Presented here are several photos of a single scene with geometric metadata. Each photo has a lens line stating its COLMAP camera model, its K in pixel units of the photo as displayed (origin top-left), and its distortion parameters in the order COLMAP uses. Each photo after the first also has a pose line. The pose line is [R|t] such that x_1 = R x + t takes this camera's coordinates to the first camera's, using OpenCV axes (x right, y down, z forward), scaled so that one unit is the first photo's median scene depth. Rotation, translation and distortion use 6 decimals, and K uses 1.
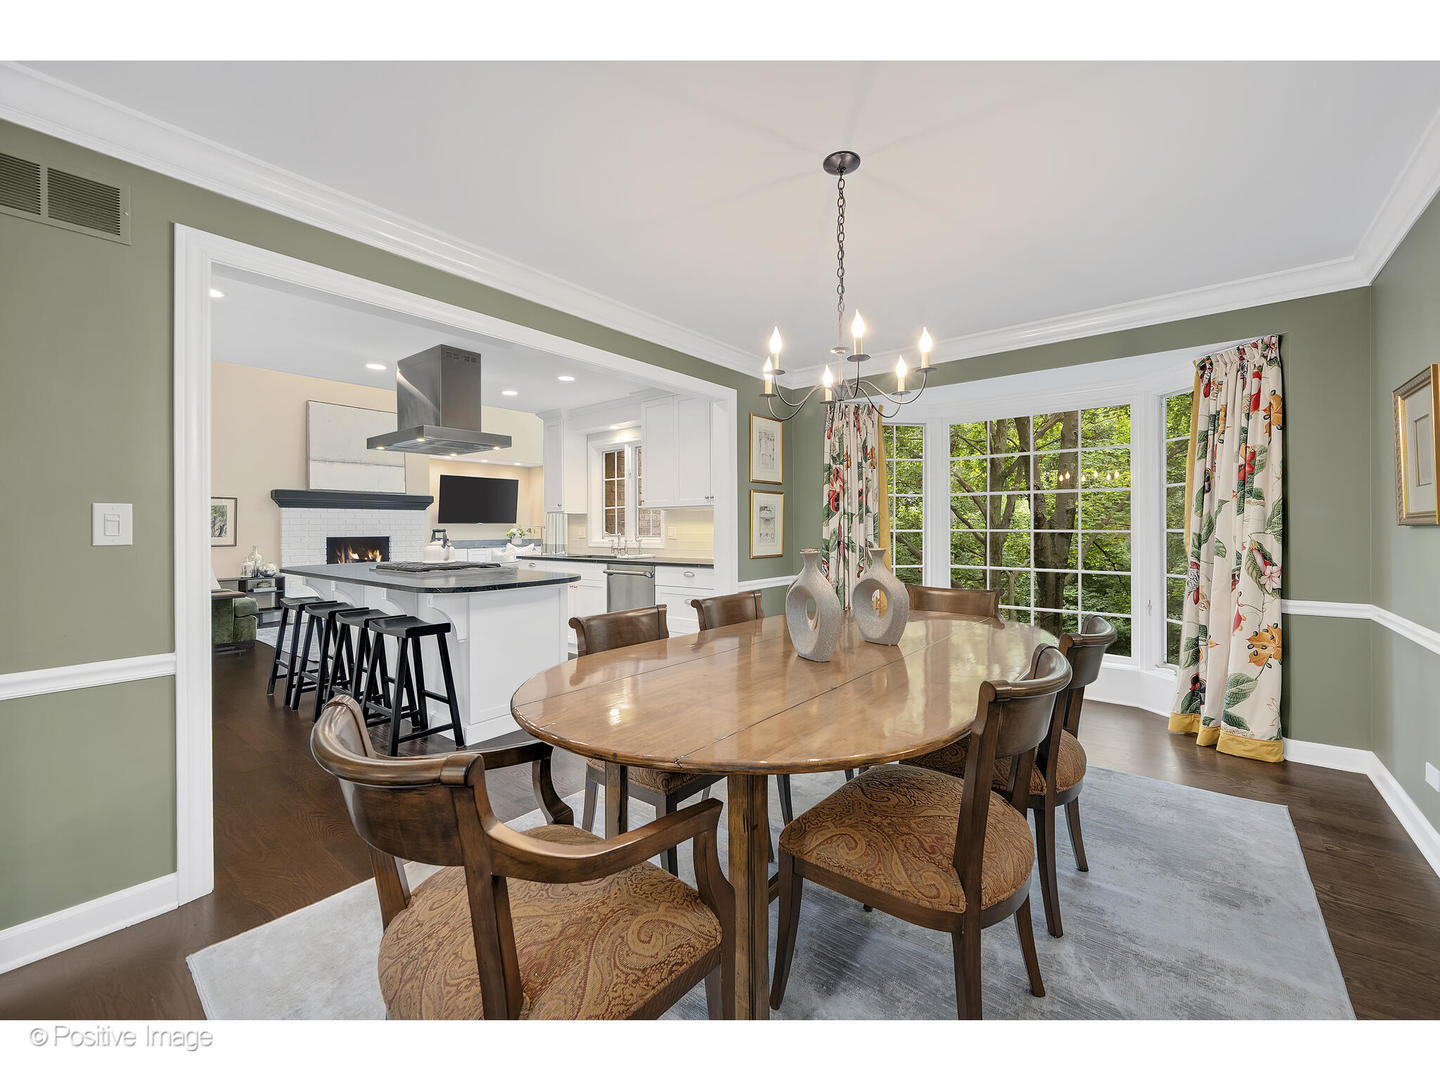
lens RADIAL K [[591.7, 0, 725.2], [0, 591.7, 528.9], [0, 0, 1]] dist [-0.000492, -0.000003]
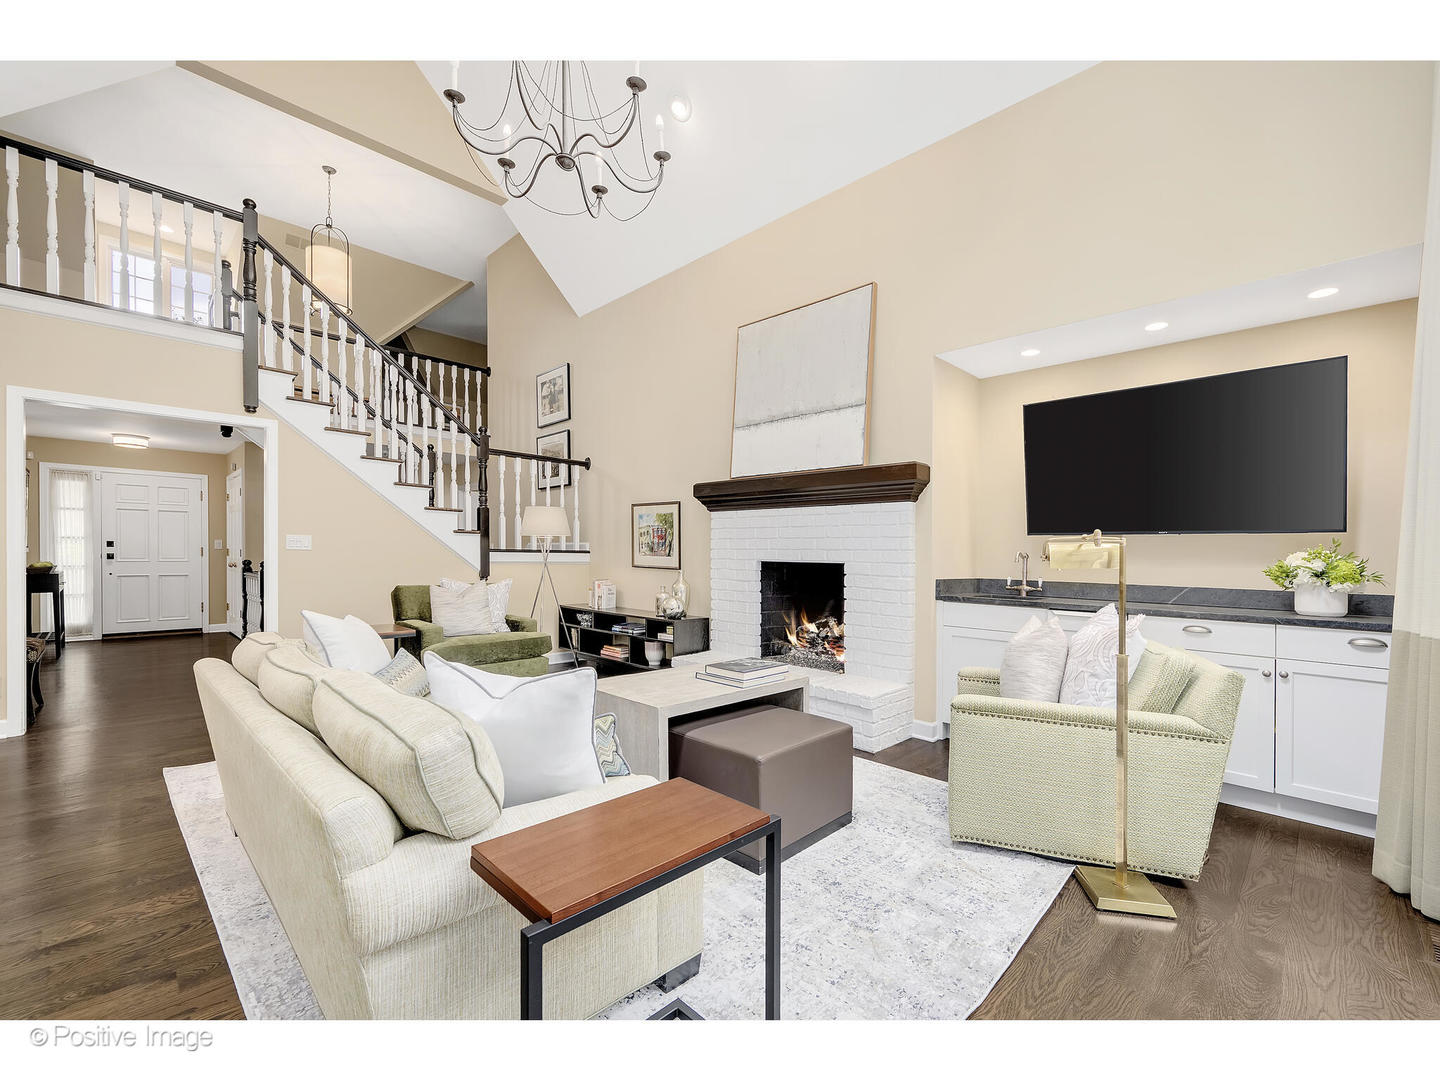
lens RADIAL K [[594.9, 0, 718.2], [0, 594.9, 563.8], [0, 0, 1]] dist [-0.001124, -0.000469]
pose [[-0.099762, 0.024735, -0.994704, -0.094397], [-0.011950, 0.999589, 0.026055, 0.002217], [0.994940, 0.014486, -0.099425, 0.910616]]
